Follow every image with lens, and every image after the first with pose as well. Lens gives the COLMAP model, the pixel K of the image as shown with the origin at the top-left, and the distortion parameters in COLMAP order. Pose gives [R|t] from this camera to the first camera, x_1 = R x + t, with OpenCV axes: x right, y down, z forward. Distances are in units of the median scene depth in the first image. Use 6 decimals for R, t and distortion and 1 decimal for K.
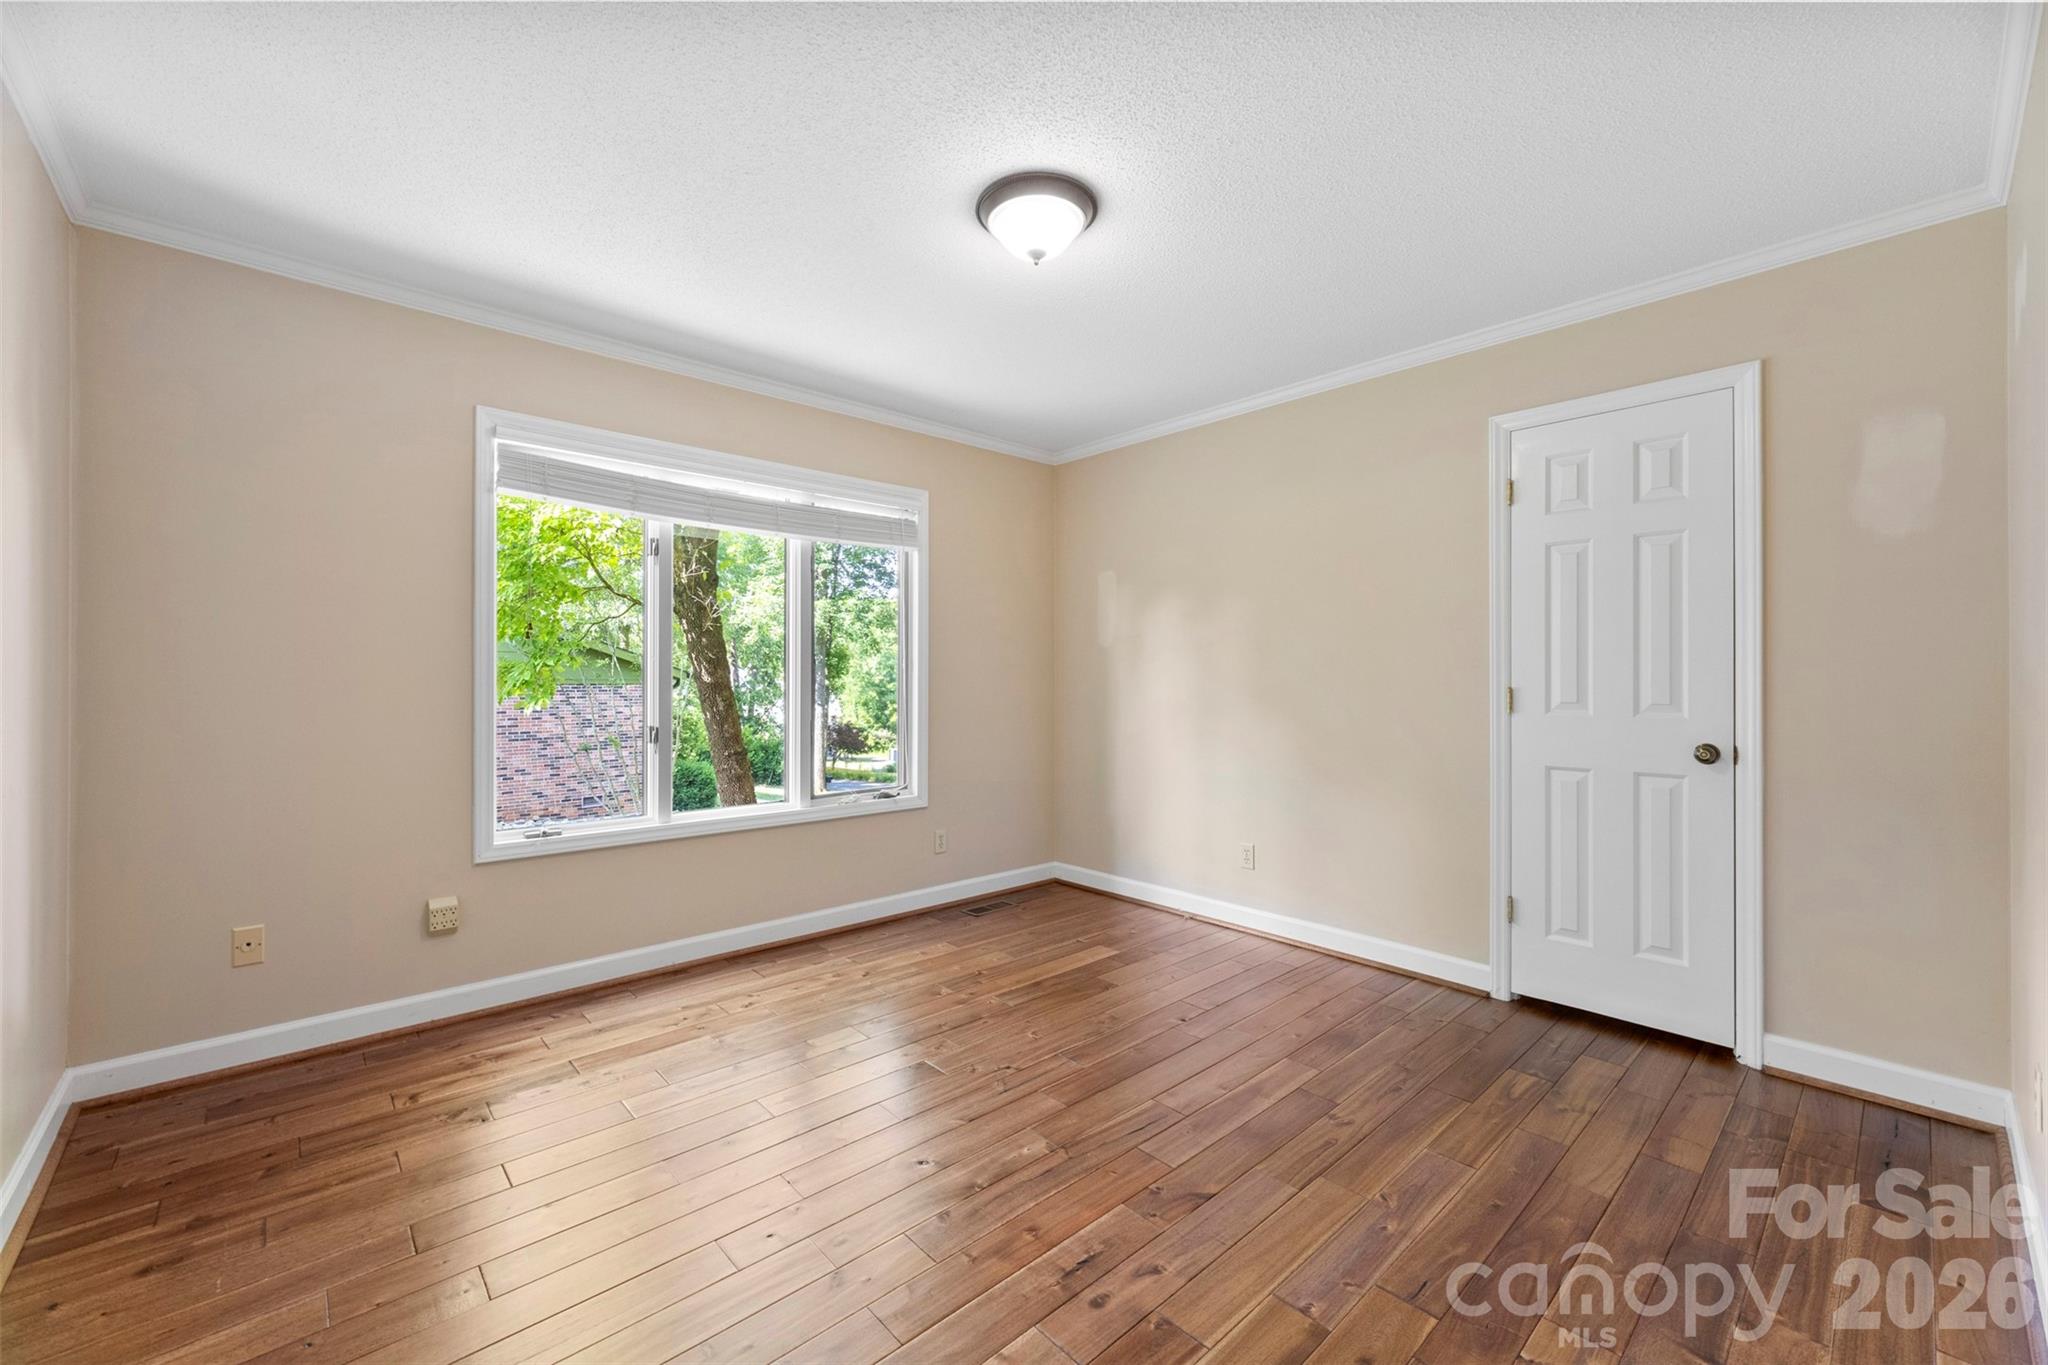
lens RADIAL K [[824.9, 0, 1027.3], [0, 824.9, 681.9], [0, 0, 1]] dist [0.002572, 0.000600]
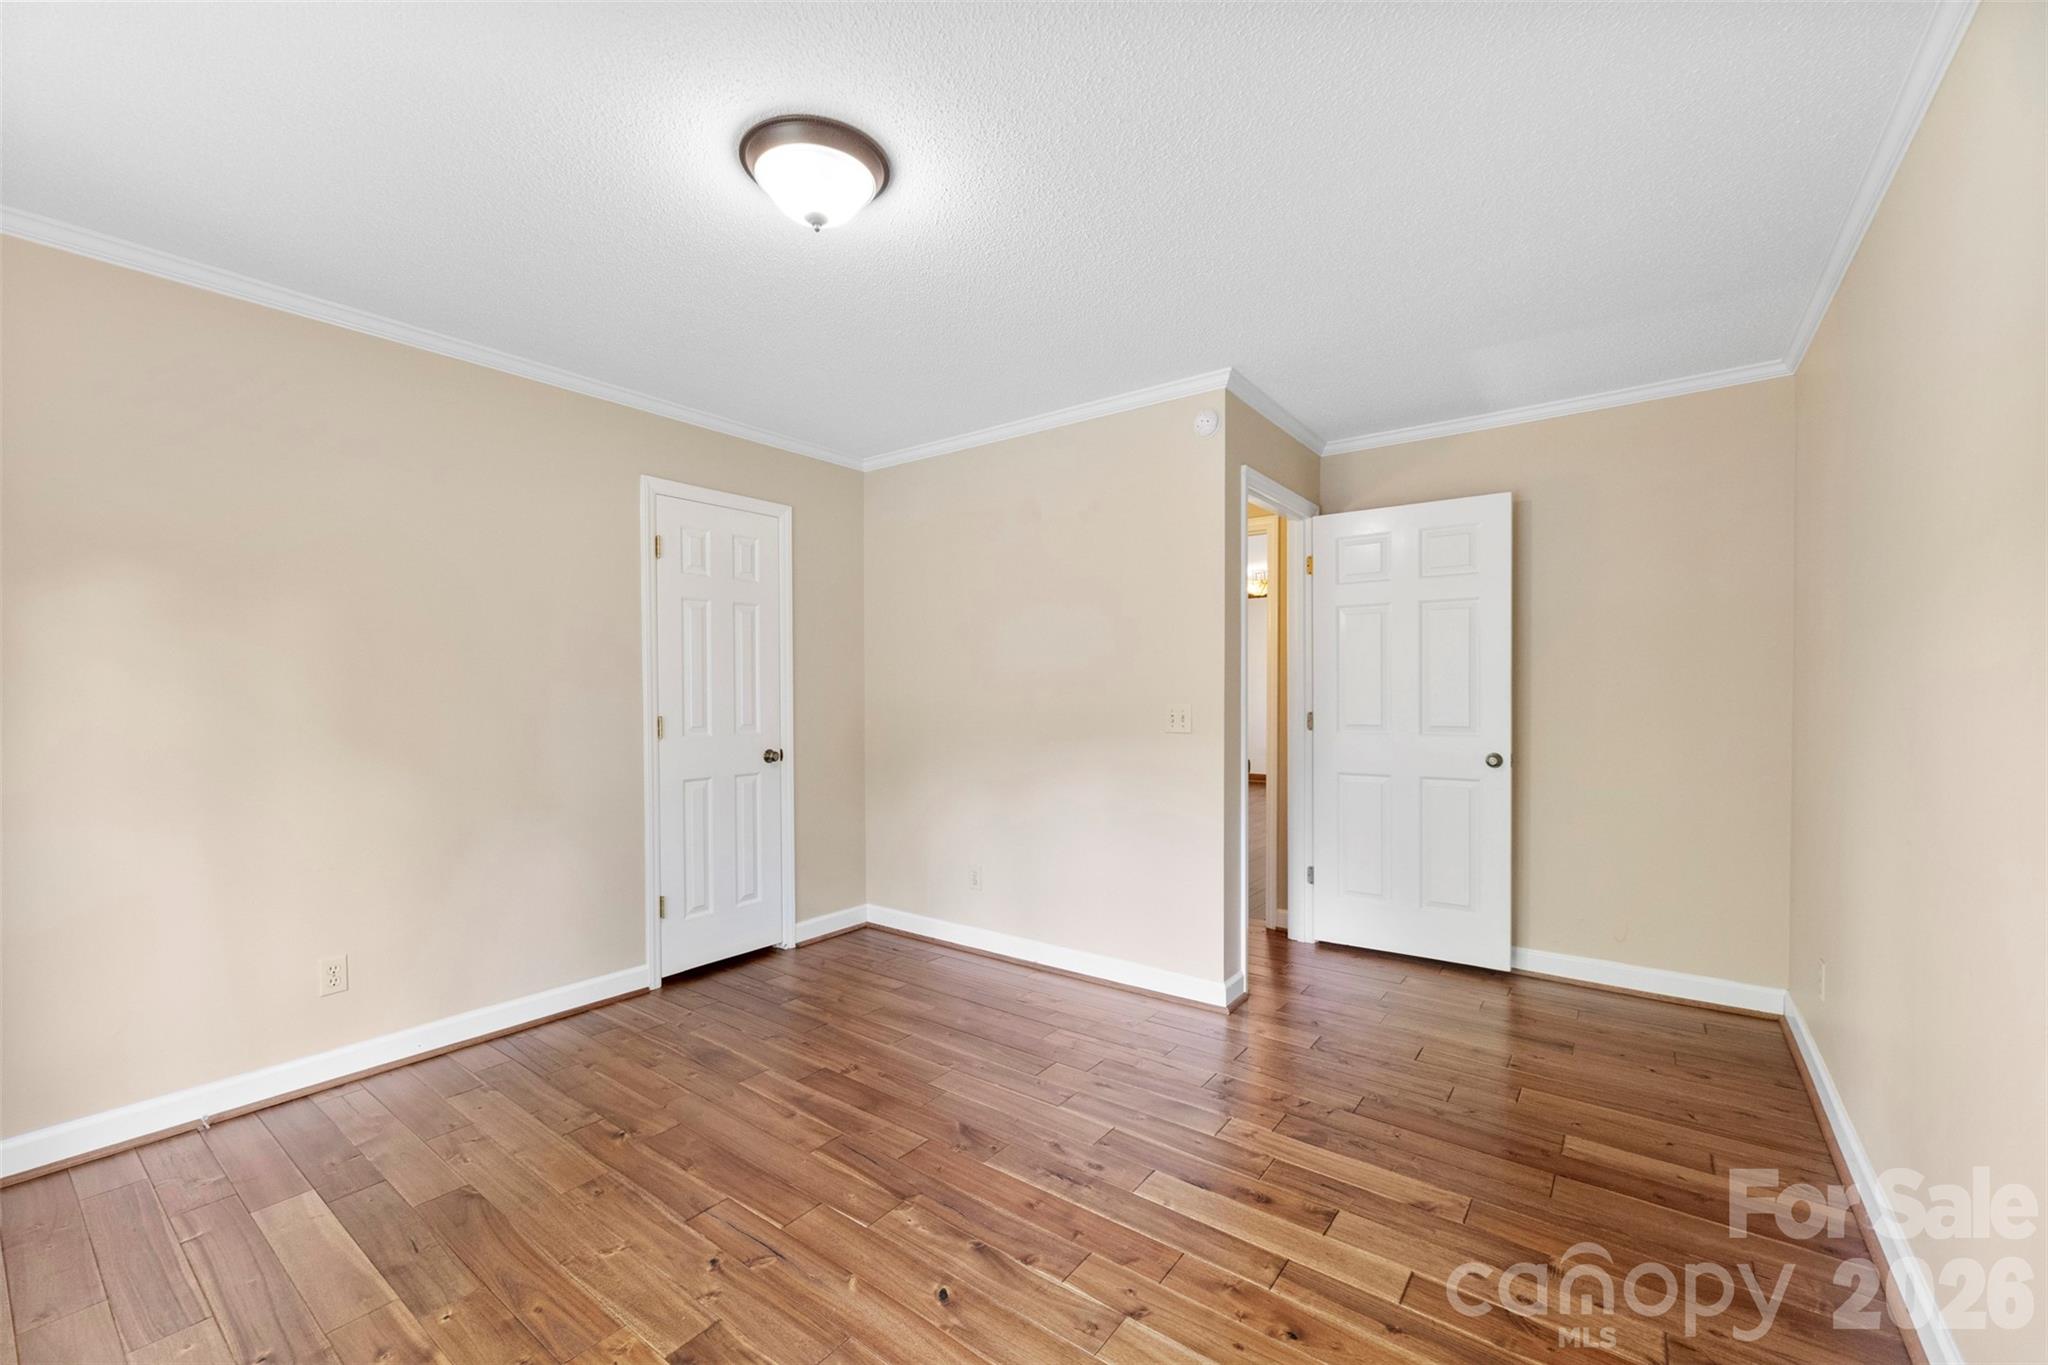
lens RADIAL K [[824.9, 0, 1023.8], [0, 824.9, 684.4], [0, 0, 1]] dist [0.002572, 0.000600]
pose [[-0.194079, 0.005424, 0.980971, -0.739428], [0.004232, 0.999980, -0.004692, -0.034271], [-0.980977, 0.003241, -0.194098, 0.813293]]
